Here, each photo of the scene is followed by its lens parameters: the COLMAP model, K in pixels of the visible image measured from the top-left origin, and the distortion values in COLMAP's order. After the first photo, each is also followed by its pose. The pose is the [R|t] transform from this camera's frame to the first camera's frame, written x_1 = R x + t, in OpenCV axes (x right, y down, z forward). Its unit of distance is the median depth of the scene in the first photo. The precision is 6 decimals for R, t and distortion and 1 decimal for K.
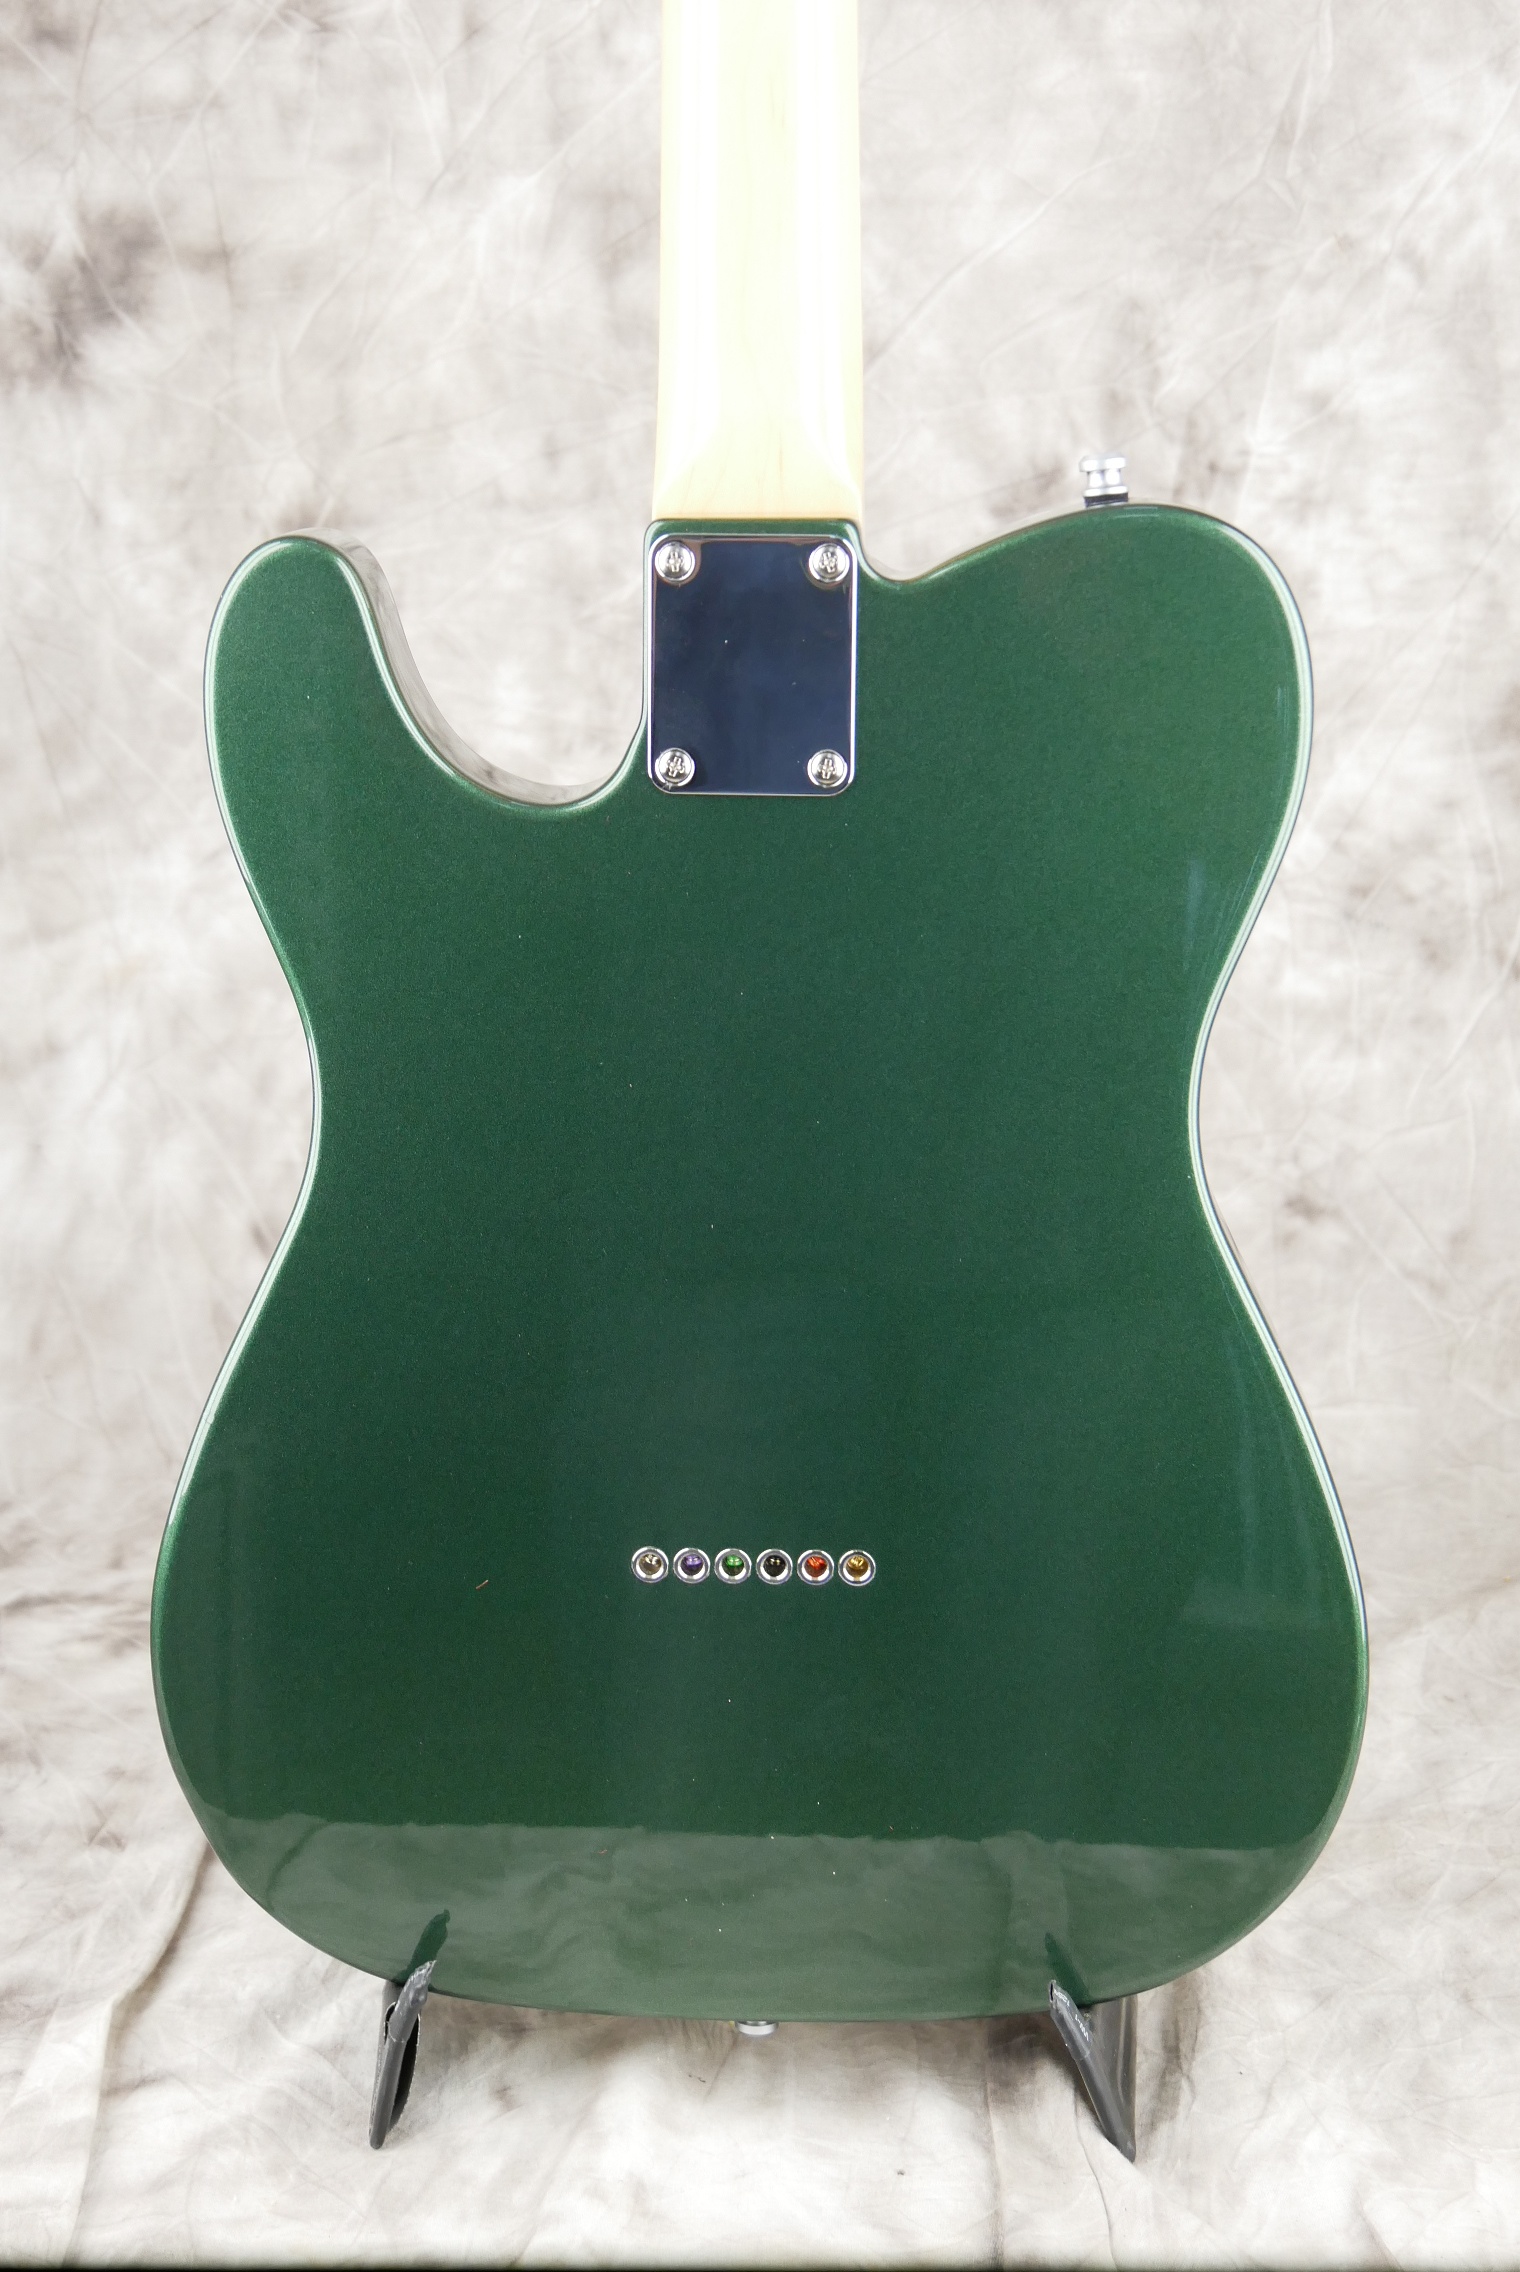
lens RADIAL K [[3737.7, 0, 710.8], [0, 3737.7, 1154.0], [0, 0, 1]] dist [-0.018820, 0.000000]
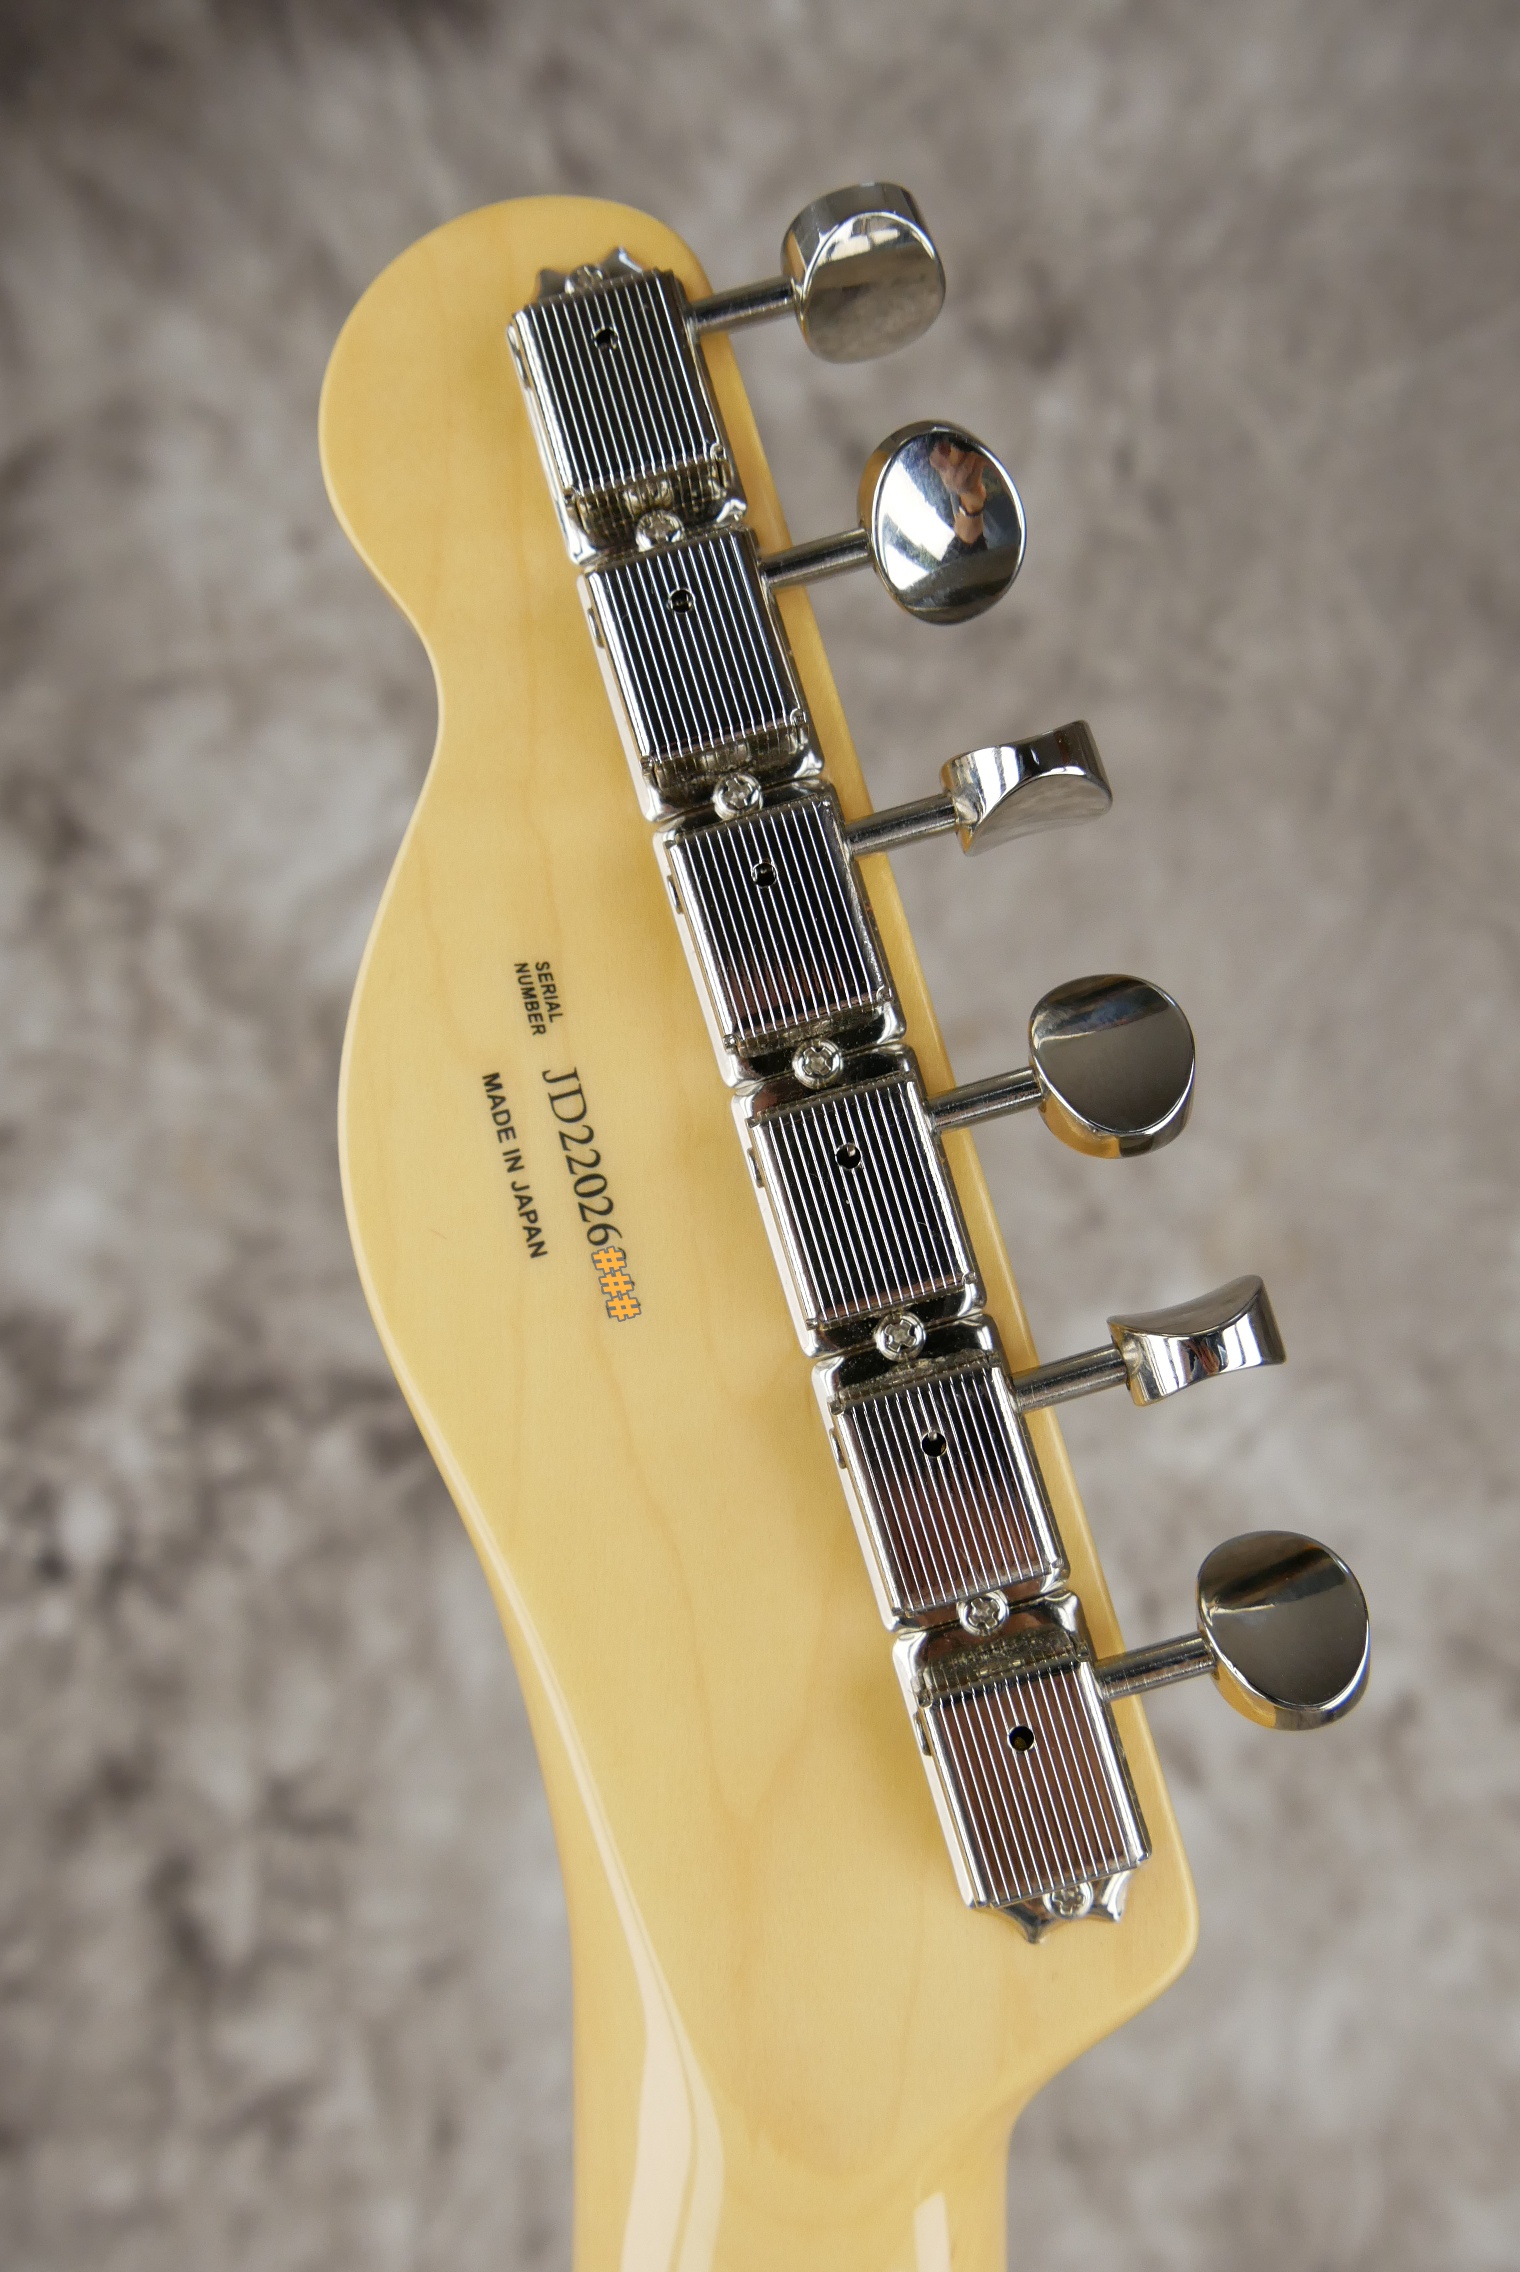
lens RADIAL K [[1883.7, 0, 741.3], [0, 1883.7, 1131.9], [0, 0, 1]] dist [-0.072960, 0.038328]
pose [[0.999901, 0.008246, 0.011419, 0.003173], [-0.004825, 0.962187, -0.272347, -0.414509], [-0.013233, 0.272265, 0.962131, 0.484282]]
